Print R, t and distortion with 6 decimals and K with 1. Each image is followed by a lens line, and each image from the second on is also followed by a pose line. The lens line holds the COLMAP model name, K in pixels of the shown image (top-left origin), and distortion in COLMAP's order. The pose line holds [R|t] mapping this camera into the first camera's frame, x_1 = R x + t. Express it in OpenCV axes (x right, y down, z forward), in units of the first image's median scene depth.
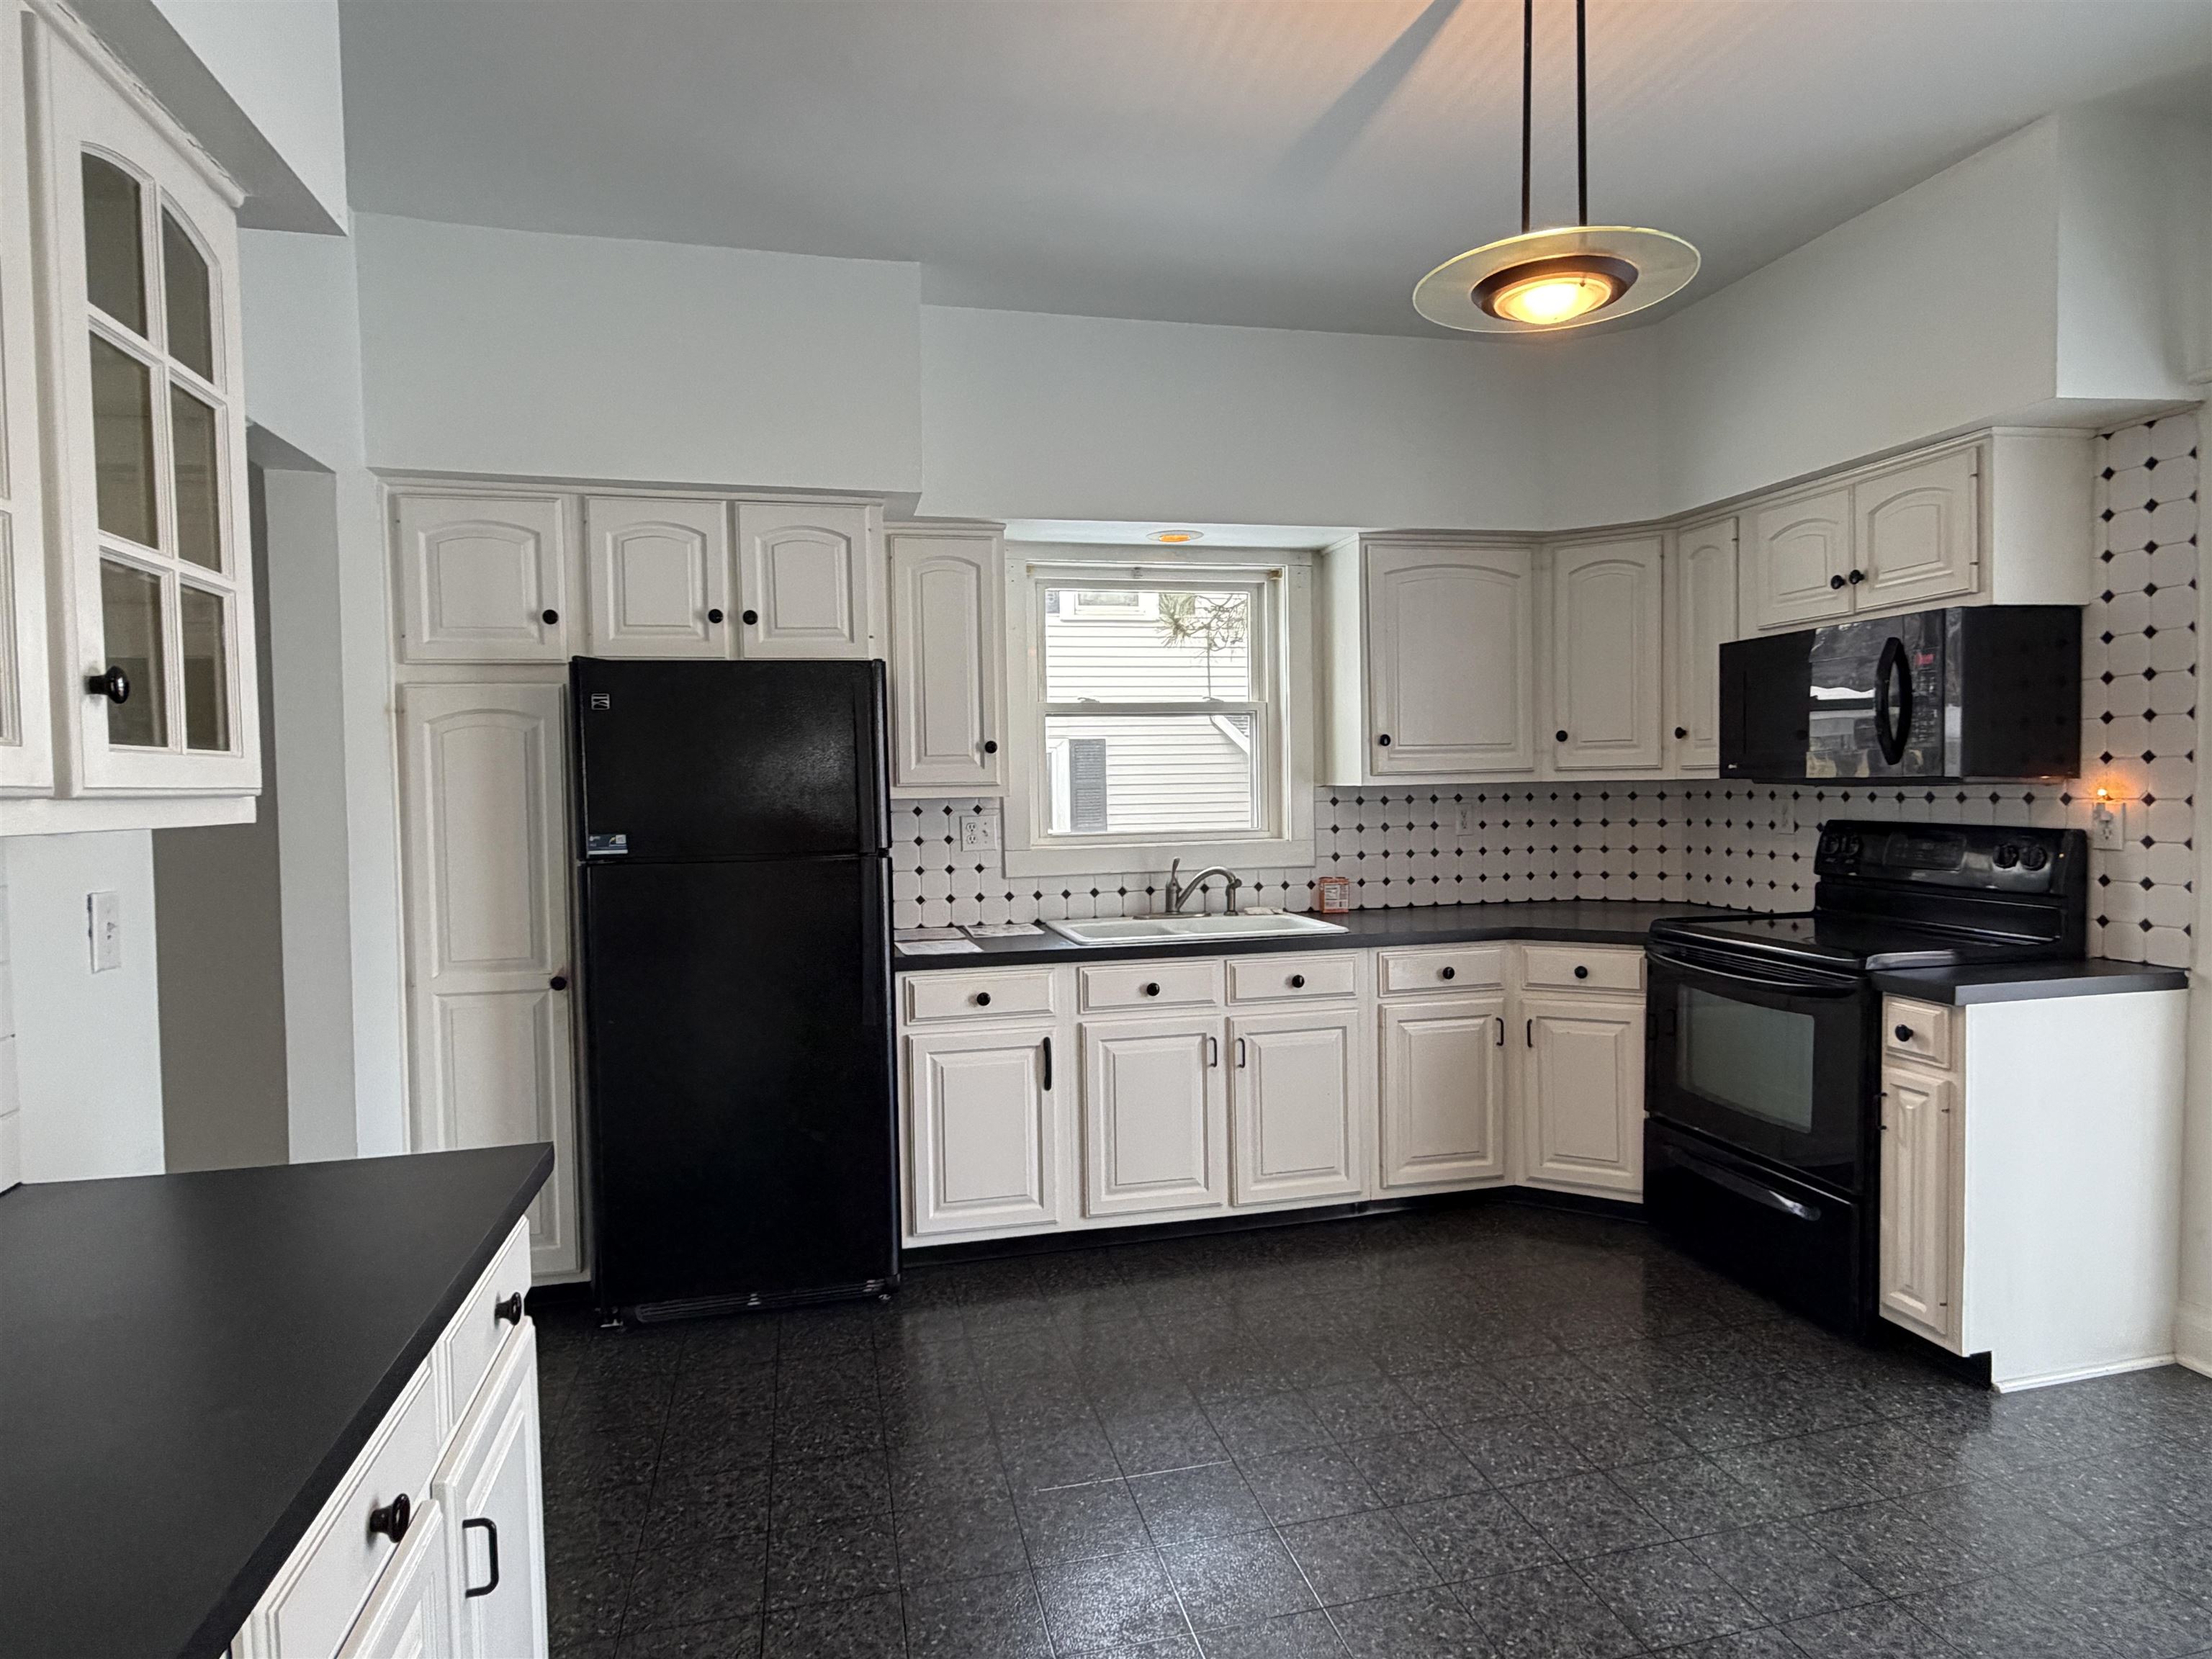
lens RADIAL K [[1234.6, 0, 1104.9], [0, 1234.6, 828.9], [0, 0, 1]] dist [-0.003849, -0.000528]
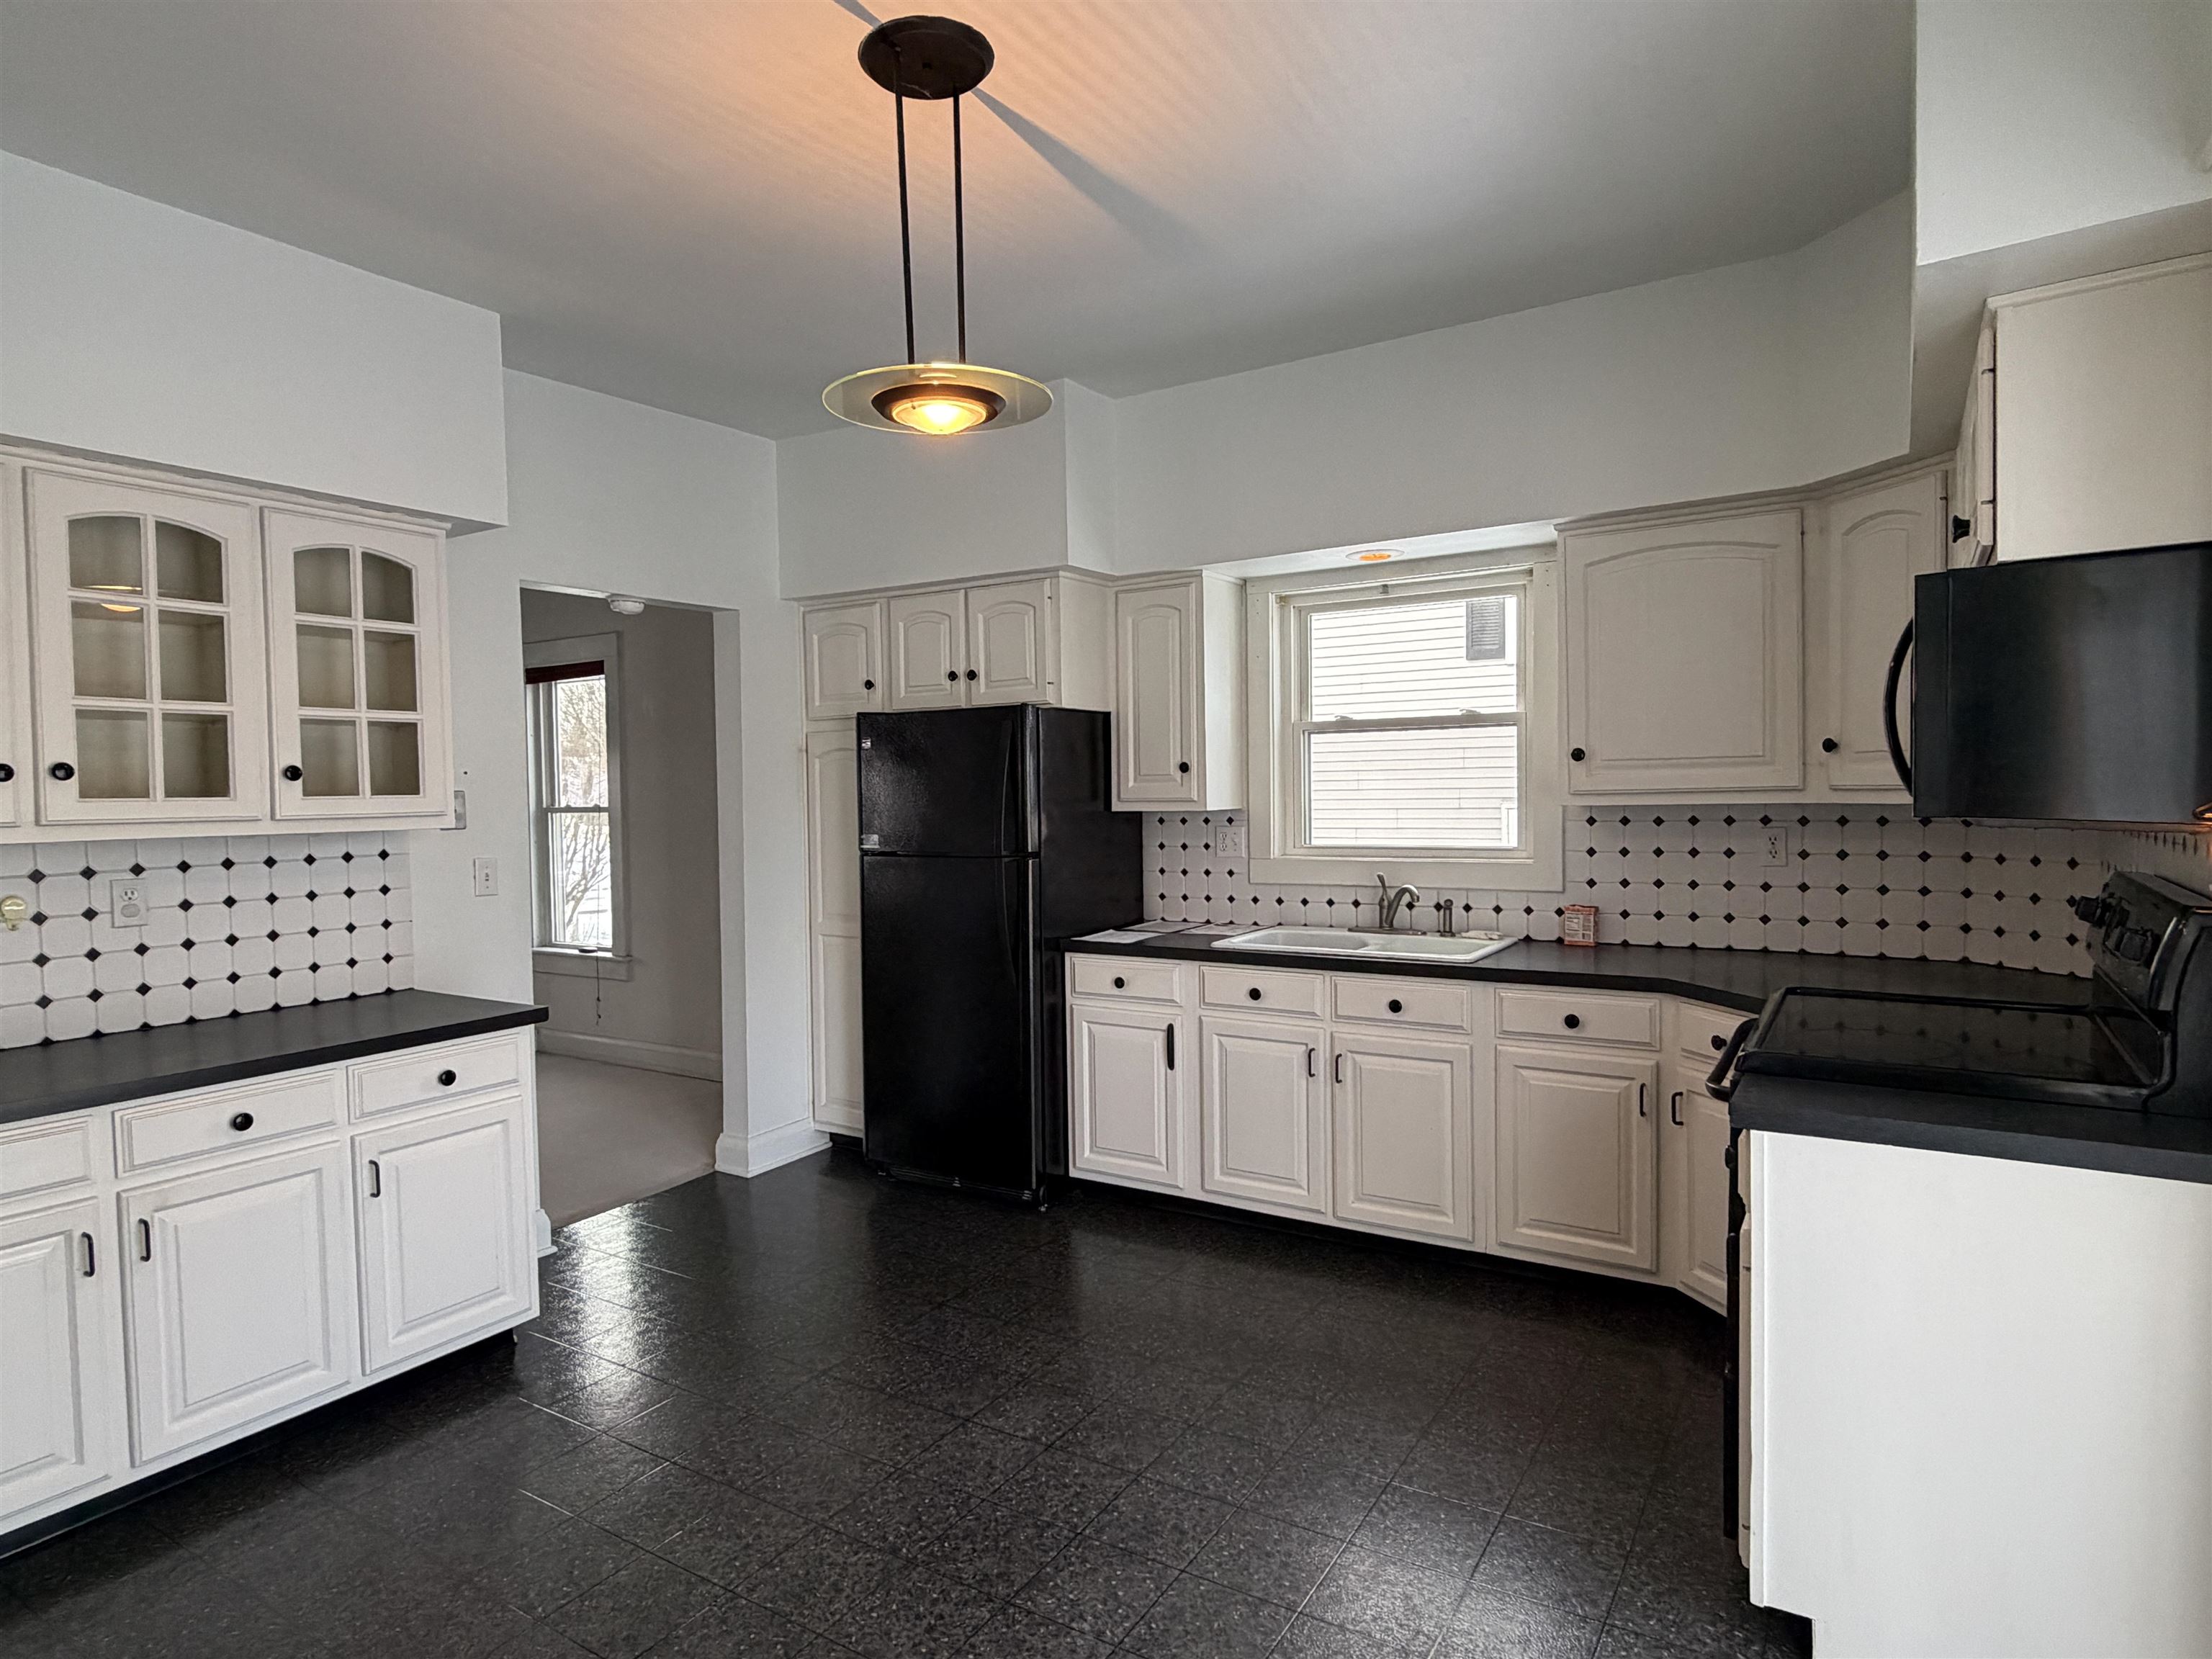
lens RADIAL K [[1234.6, 0, 1107.8], [0, 1234.6, 827.9], [0, 0, 1]] dist [-0.003849, -0.000528]
pose [[0.702342, 0.029172, -0.711242, 0.665331], [-0.023324, 0.999567, 0.017966, -0.028959], [0.711458, 0.003971, 0.702718, 0.143375]]
